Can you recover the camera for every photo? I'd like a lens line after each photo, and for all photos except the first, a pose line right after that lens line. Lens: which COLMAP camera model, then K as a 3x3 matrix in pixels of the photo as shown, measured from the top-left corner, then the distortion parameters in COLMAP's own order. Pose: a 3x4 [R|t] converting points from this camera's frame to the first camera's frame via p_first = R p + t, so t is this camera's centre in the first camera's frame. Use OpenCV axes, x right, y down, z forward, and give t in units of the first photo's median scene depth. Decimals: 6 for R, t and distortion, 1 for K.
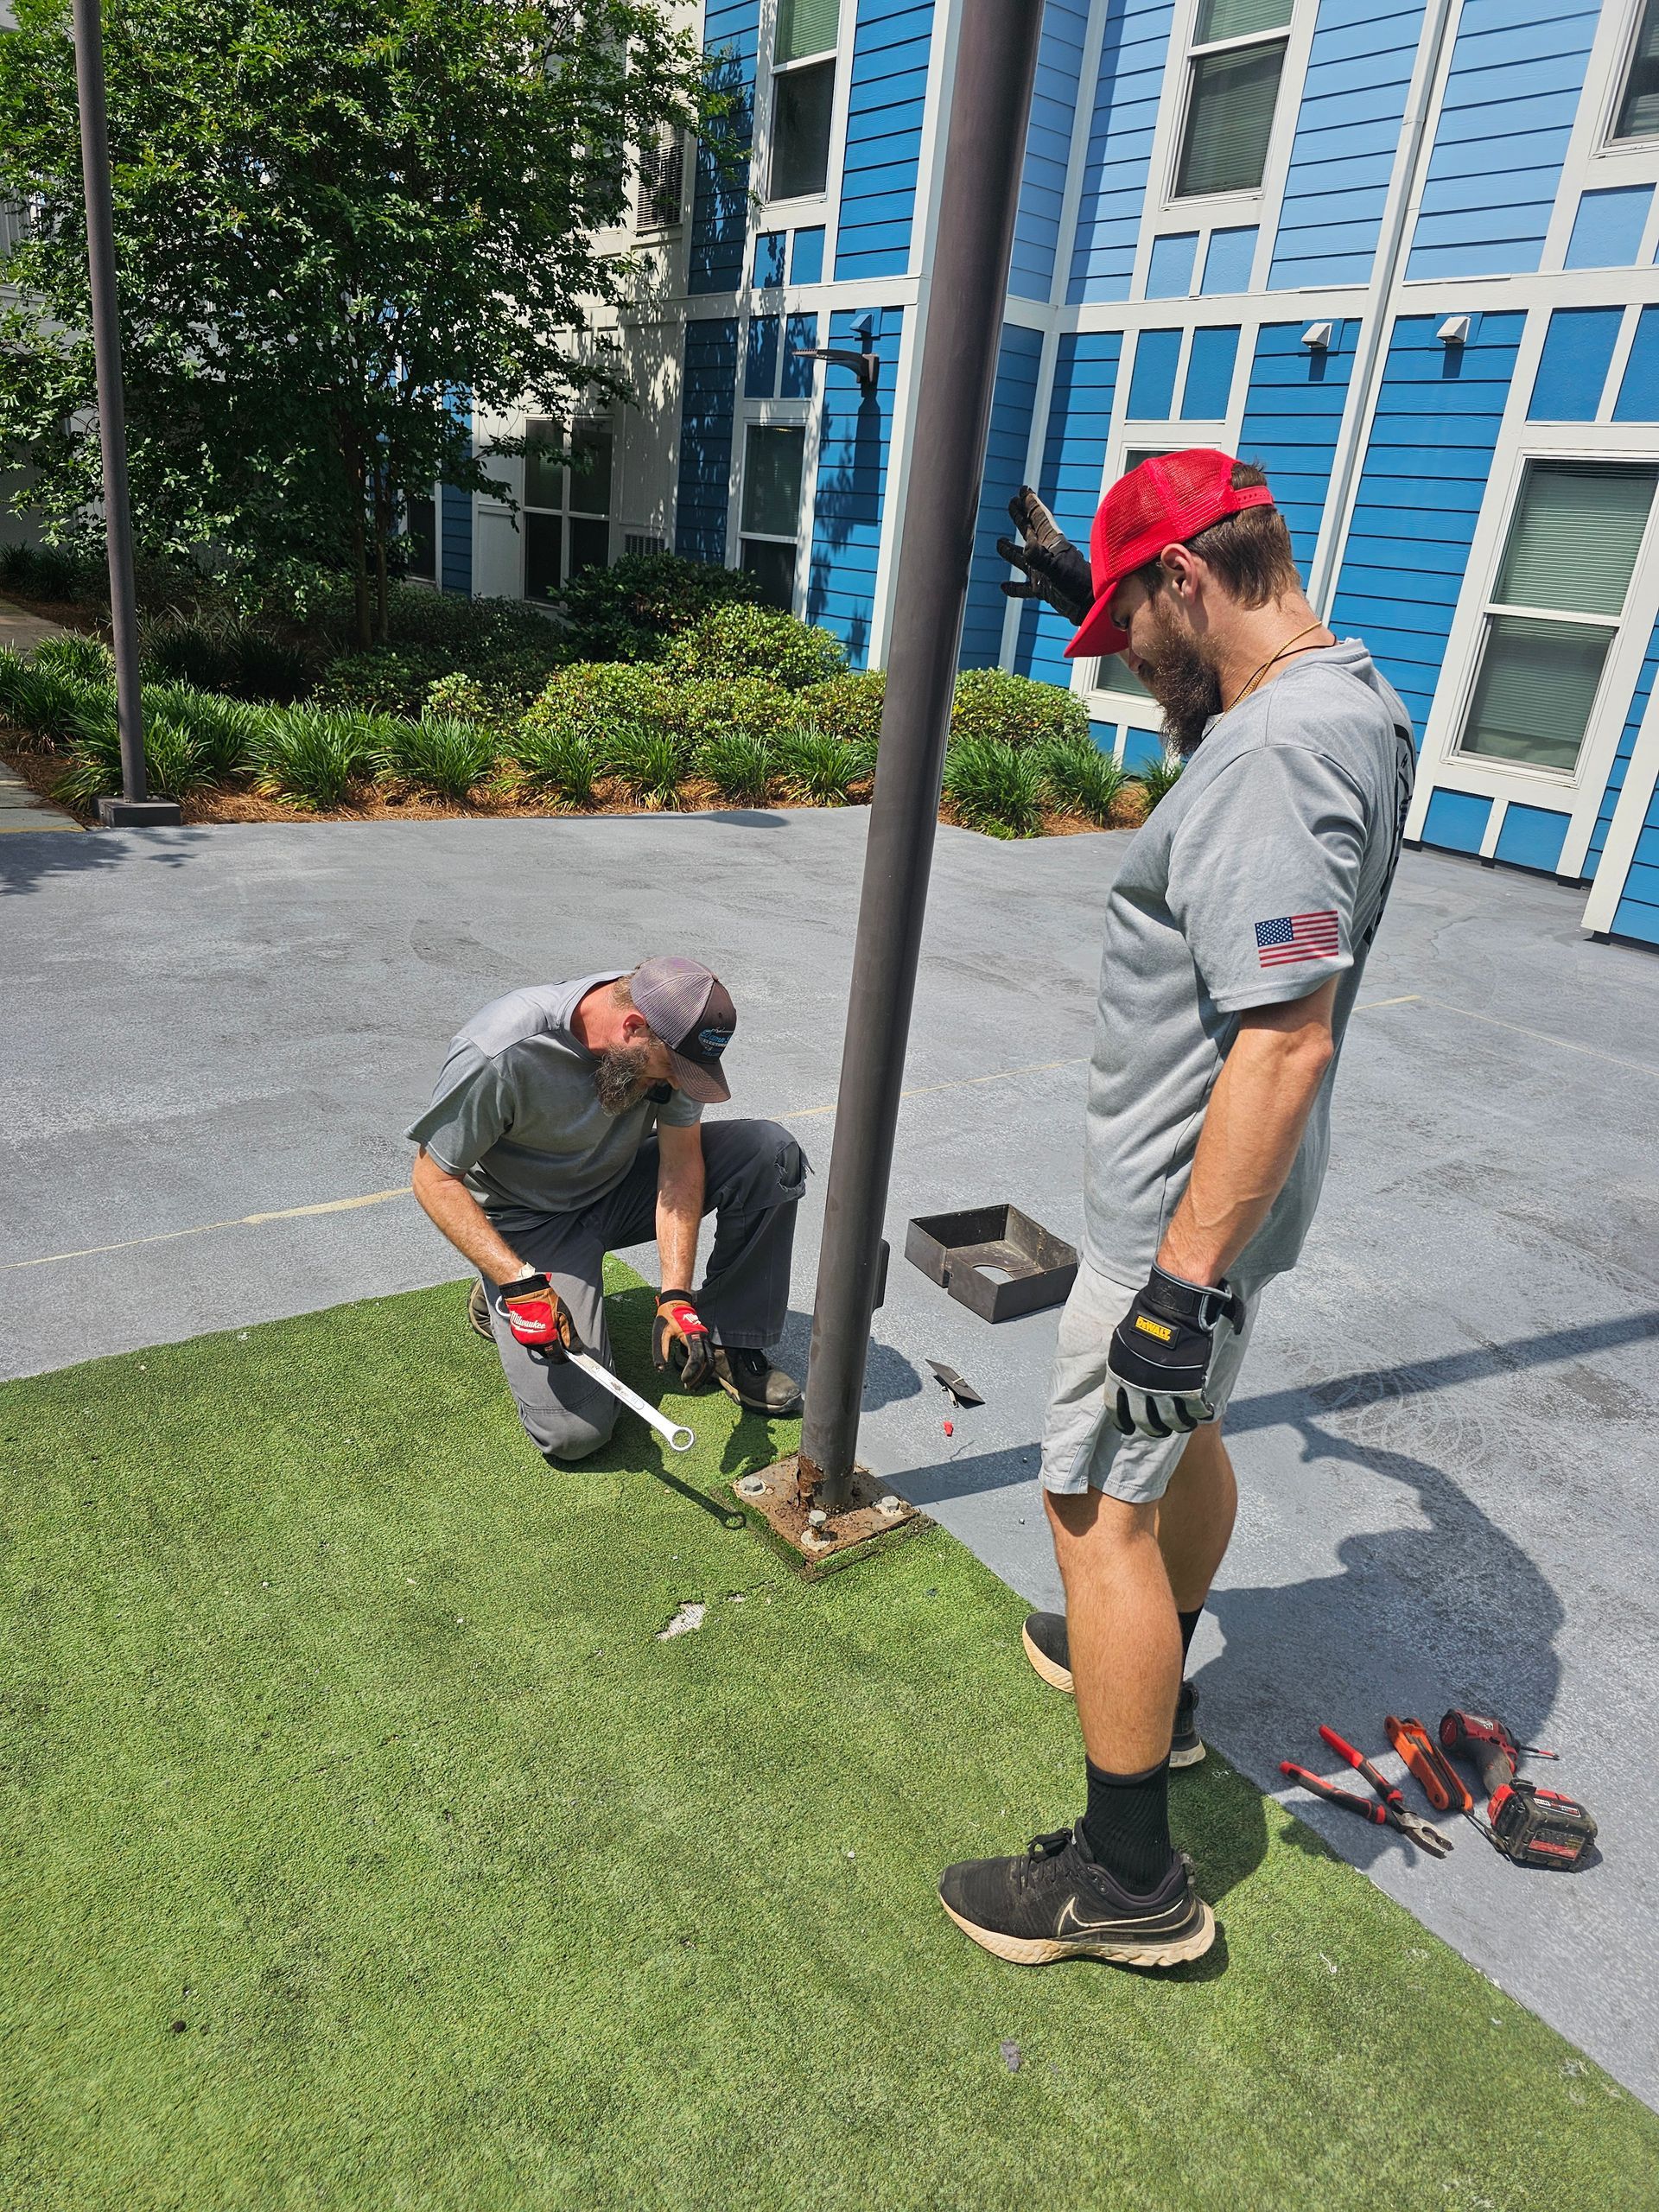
lens RADIAL K [[1475.8, 0, 807.8], [0, 1475.8, 1098.4], [0, 0, 1]] dist [0.030008, -0.022443]
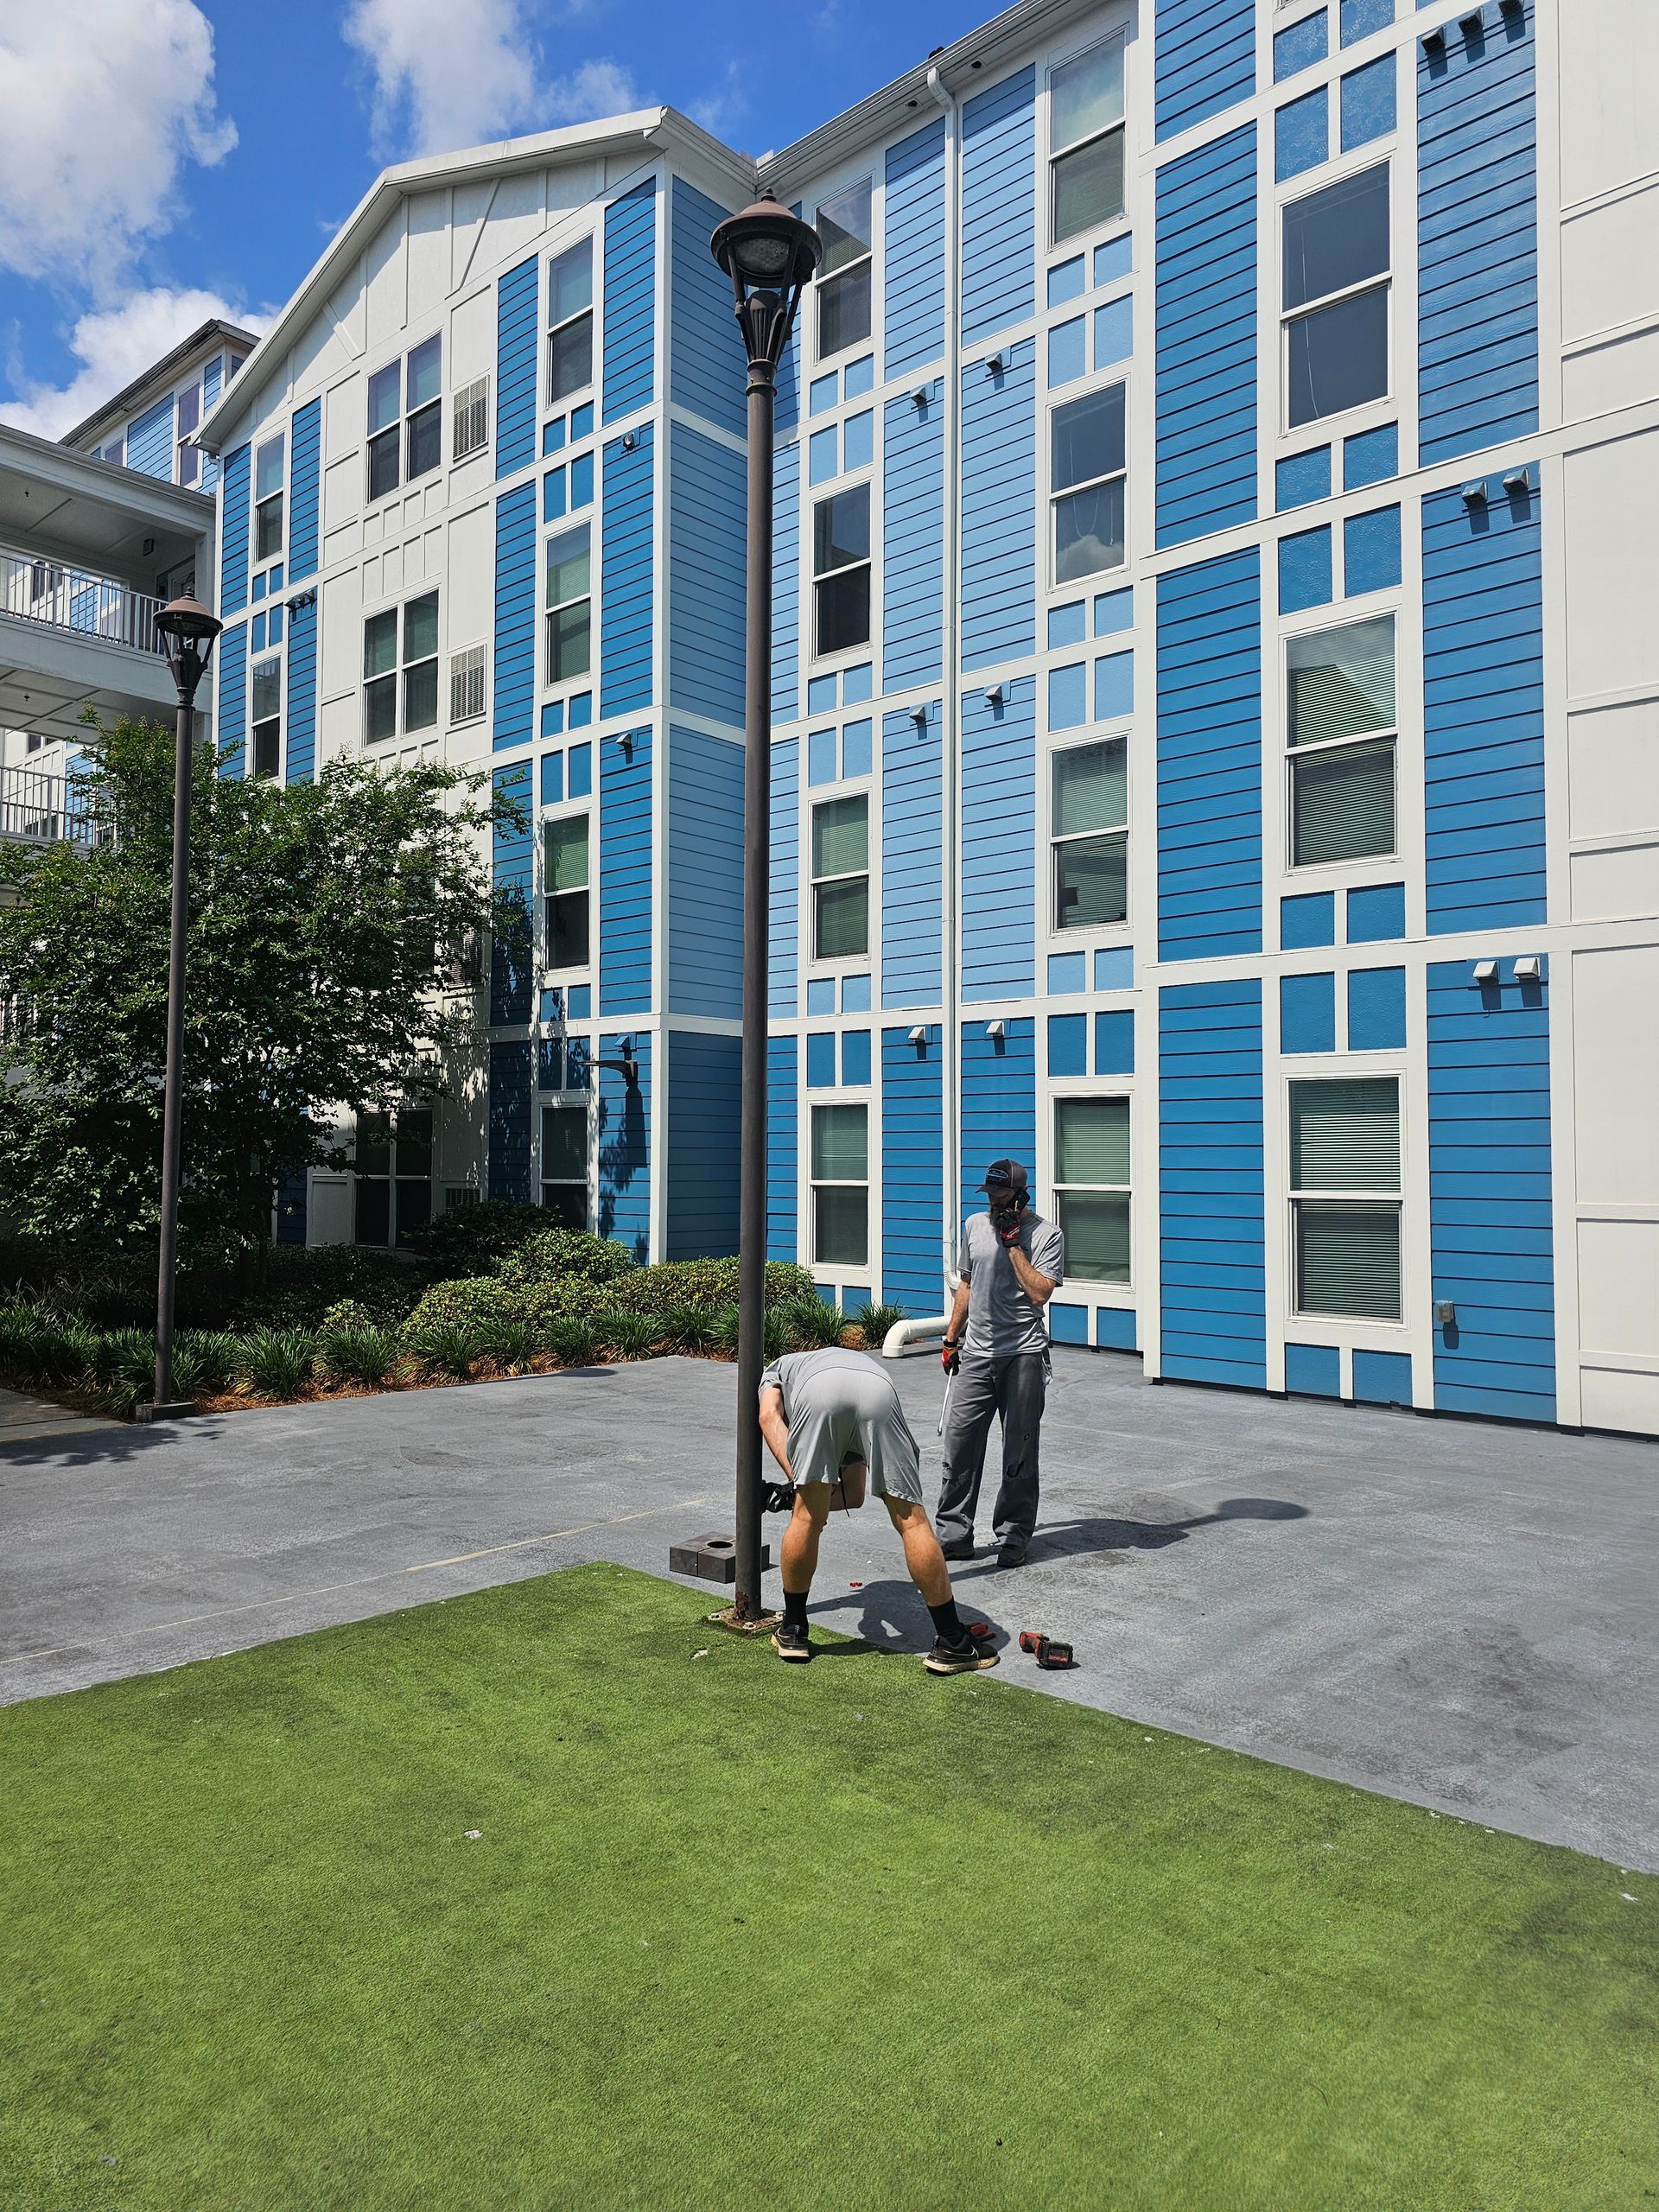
lens RADIAL K [[1475.8, 0, 829.3], [0, 1475.8, 1092.6], [0, 0, 1]] dist [0.030008, -0.022443]
pose [[0.975454, -0.077444, 0.206138, -0.075222], [0.152013, 0.914102, -0.375911, 0.116047], [-0.159319, 0.398019, 0.903437, -0.367226]]
